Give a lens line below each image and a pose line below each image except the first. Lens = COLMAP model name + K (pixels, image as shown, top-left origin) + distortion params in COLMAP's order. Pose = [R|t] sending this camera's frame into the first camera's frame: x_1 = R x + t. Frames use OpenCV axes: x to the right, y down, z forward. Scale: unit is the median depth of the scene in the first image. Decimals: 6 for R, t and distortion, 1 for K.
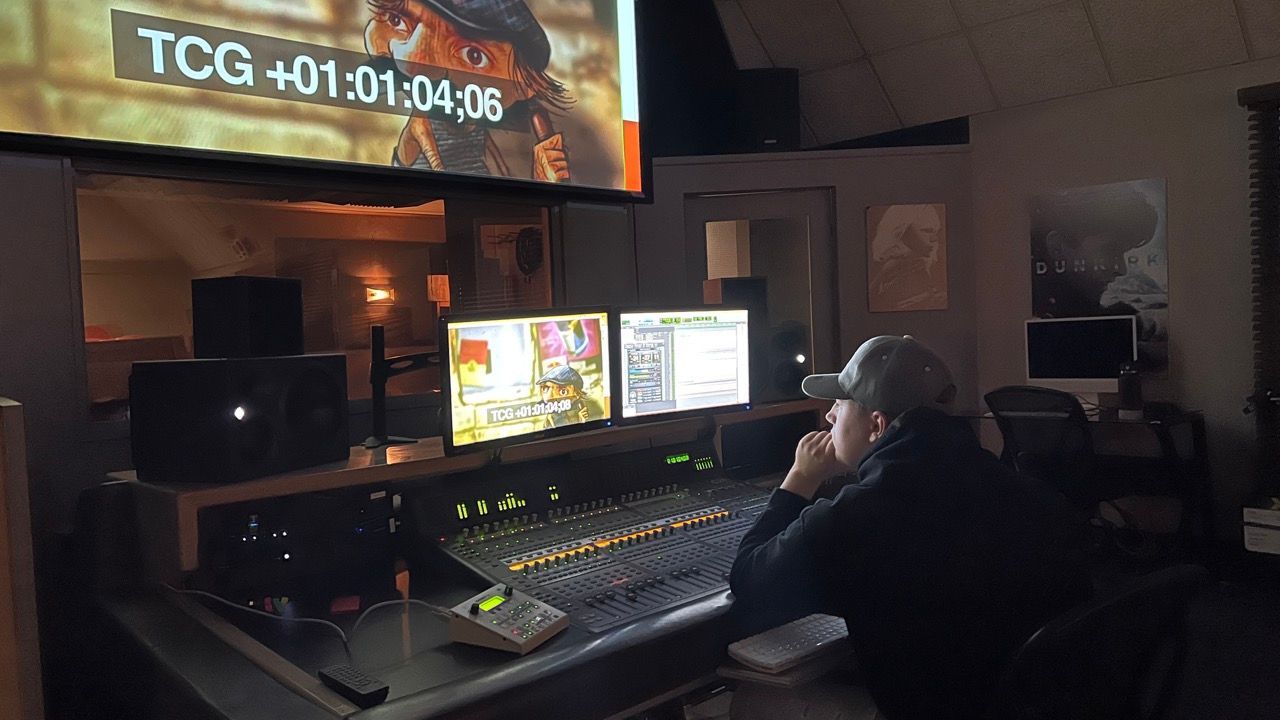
lens RADIAL K [[996.4, 0, 641.7], [0, 996.4, 346.4], [0, 0, 1]] dist [0.076311, -0.002041]
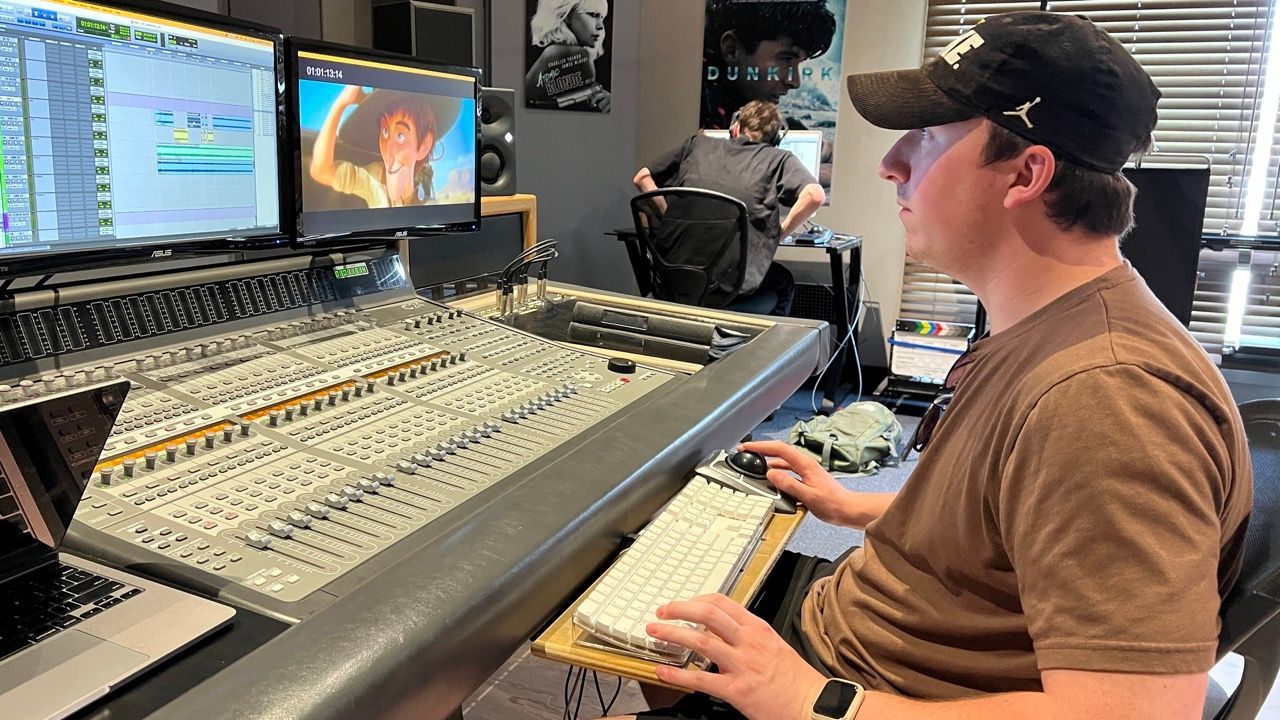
lens RADIAL K [[963.7, 0, 640.0], [0, 963.7, 360.0], [0, 0, 1]] dist [0.030459, -0.035046]
pose [[0.903615, -0.017217, 0.428000, -0.037707], [-0.062331, 0.983271, 0.171150, 0.031445], [-0.423787, -0.181331, 0.887425, 0.221661]]
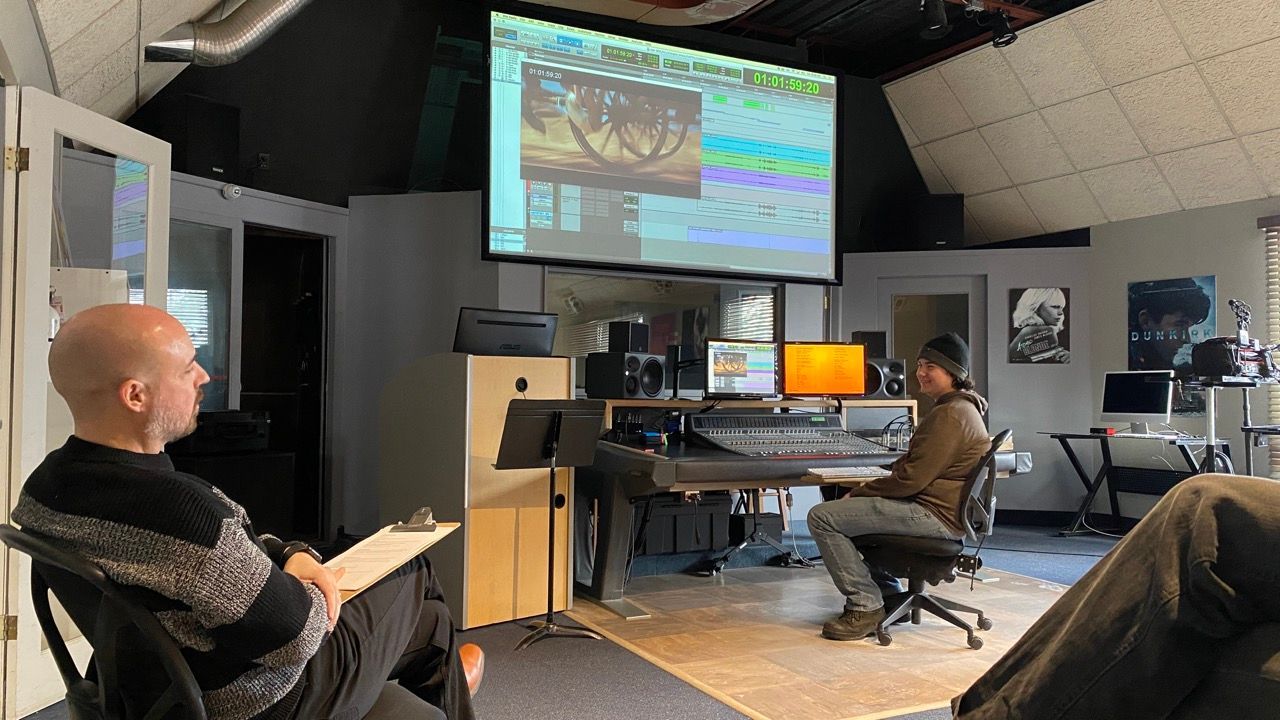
lens RADIAL K [[963.7, 0, 640.0], [0, 963.7, 360.0], [0, 0, 1]] dist [0.030459, -0.035046]
pose [[0.959853, 0.043787, -0.277064, 0.113681], [-0.056420, 0.997692, -0.037785, 0.046038], [0.274770, 0.051900, 0.960108, -0.494642]]
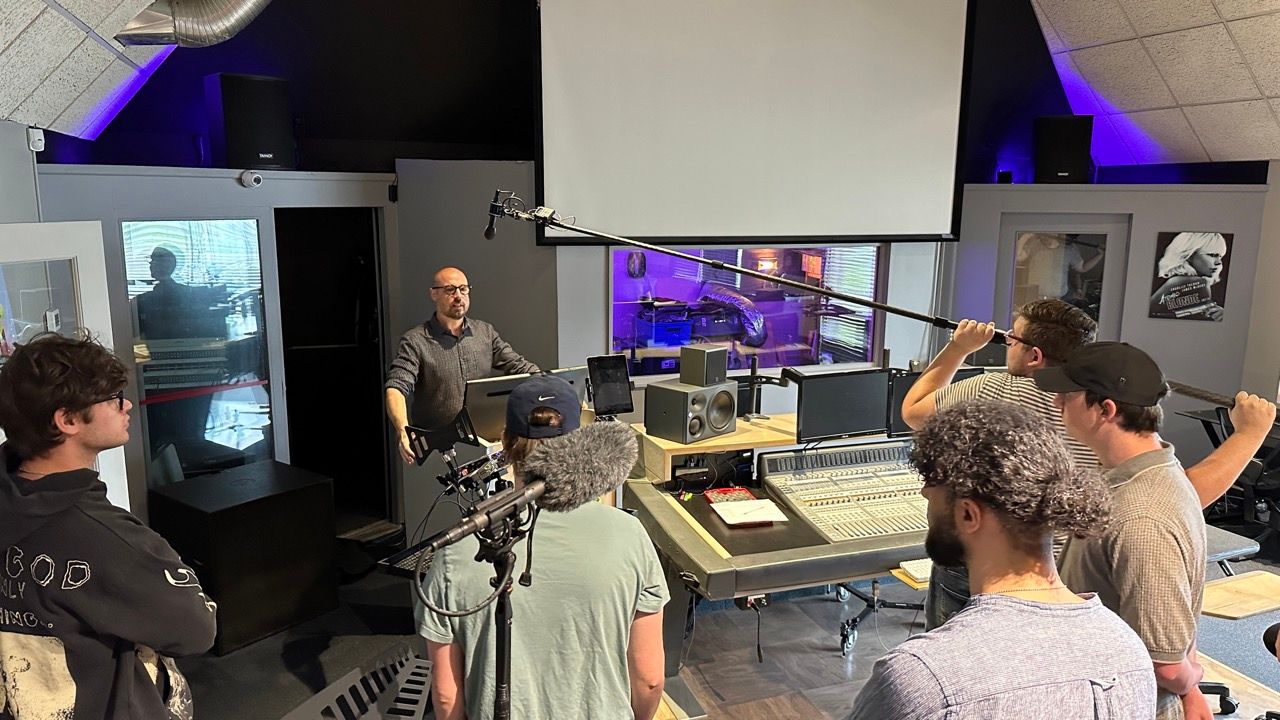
lens RADIAL K [[879.4, 0, 640.0], [0, 879.4, 360.0], [0, 0, 1]] dist [0.002446, -0.004947]
pose [[0.916361, 0.124147, -0.380617, 0.076854], [-0.062986, 0.983572, 0.169172, -0.137864], [0.395366, -0.131050, 0.909127, -0.272891]]
